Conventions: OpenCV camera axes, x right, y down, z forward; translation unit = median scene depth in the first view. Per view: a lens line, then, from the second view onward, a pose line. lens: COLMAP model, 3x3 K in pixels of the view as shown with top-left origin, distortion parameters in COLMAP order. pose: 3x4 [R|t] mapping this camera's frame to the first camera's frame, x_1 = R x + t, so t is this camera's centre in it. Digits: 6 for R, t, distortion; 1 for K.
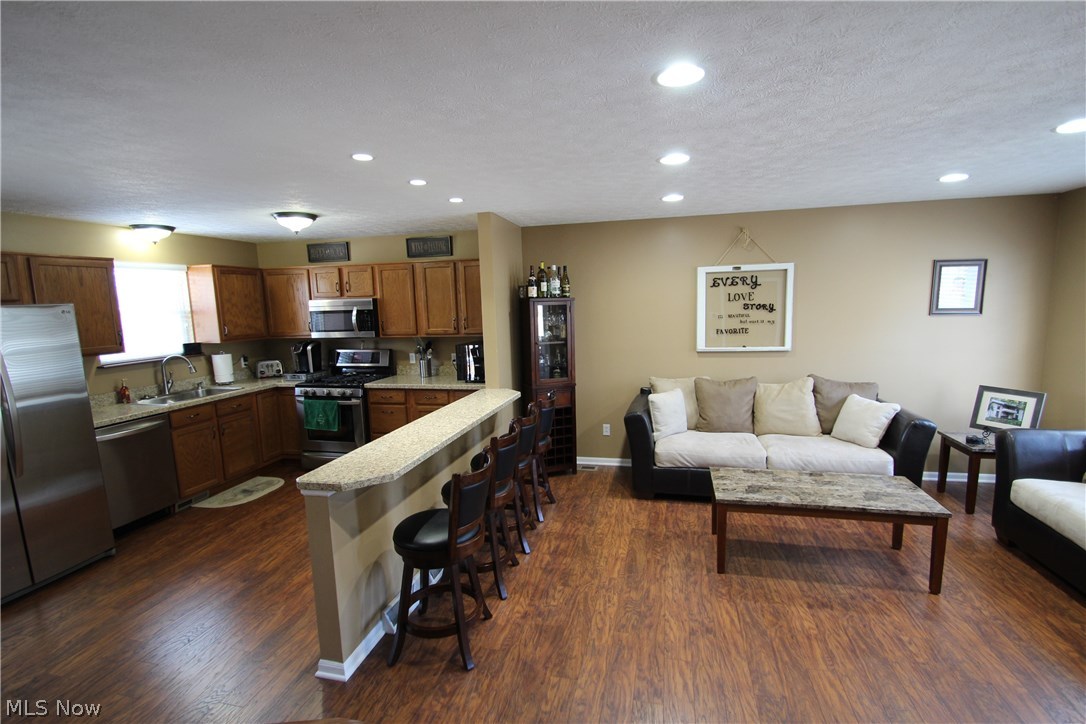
lens RADIAL K [[505.0, 0, 547.5], [0, 505.0, 371.7], [0, 0, 1]] dist [0.009541, -0.014137]
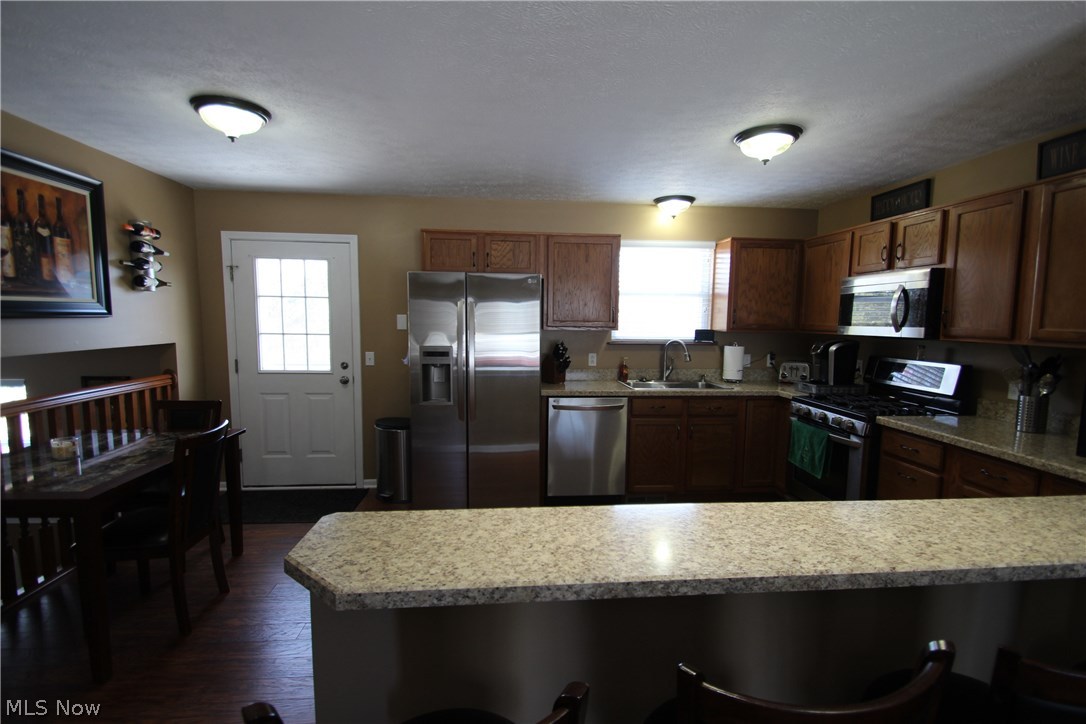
lens RADIAL K [[505.0, 0, 550.5], [0, 505.0, 371.1], [0, 0, 1]] dist [0.009541, -0.014137]
pose [[0.321737, 0.129499, -0.937931, 0.056968], [-0.153322, 0.984654, 0.083356, -0.018993], [0.934333, 0.116987, 0.336655, 0.503674]]
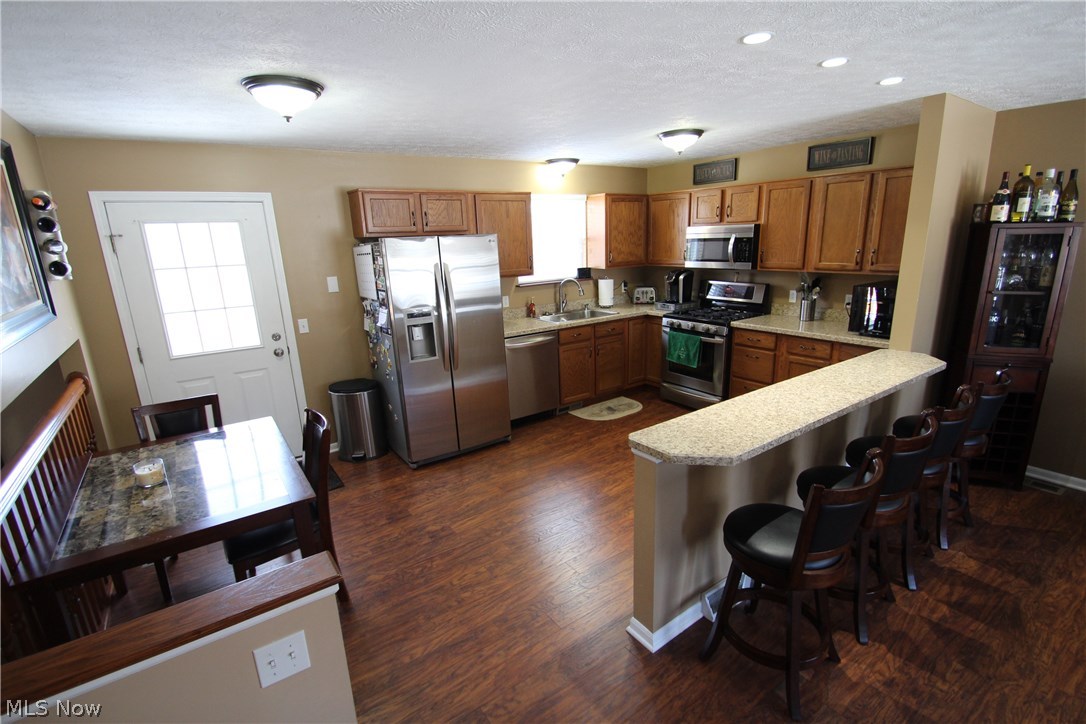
lens RADIAL K [[505.0, 0, 548.3], [0, 505.0, 371.4], [0, 0, 1]] dist [0.009541, -0.014137]
pose [[0.752033, 0.174537, -0.635597, -0.019389], [-0.078052, 0.981100, 0.177063, -0.026400], [0.654488, -0.083547, 0.751442, 0.107019]]
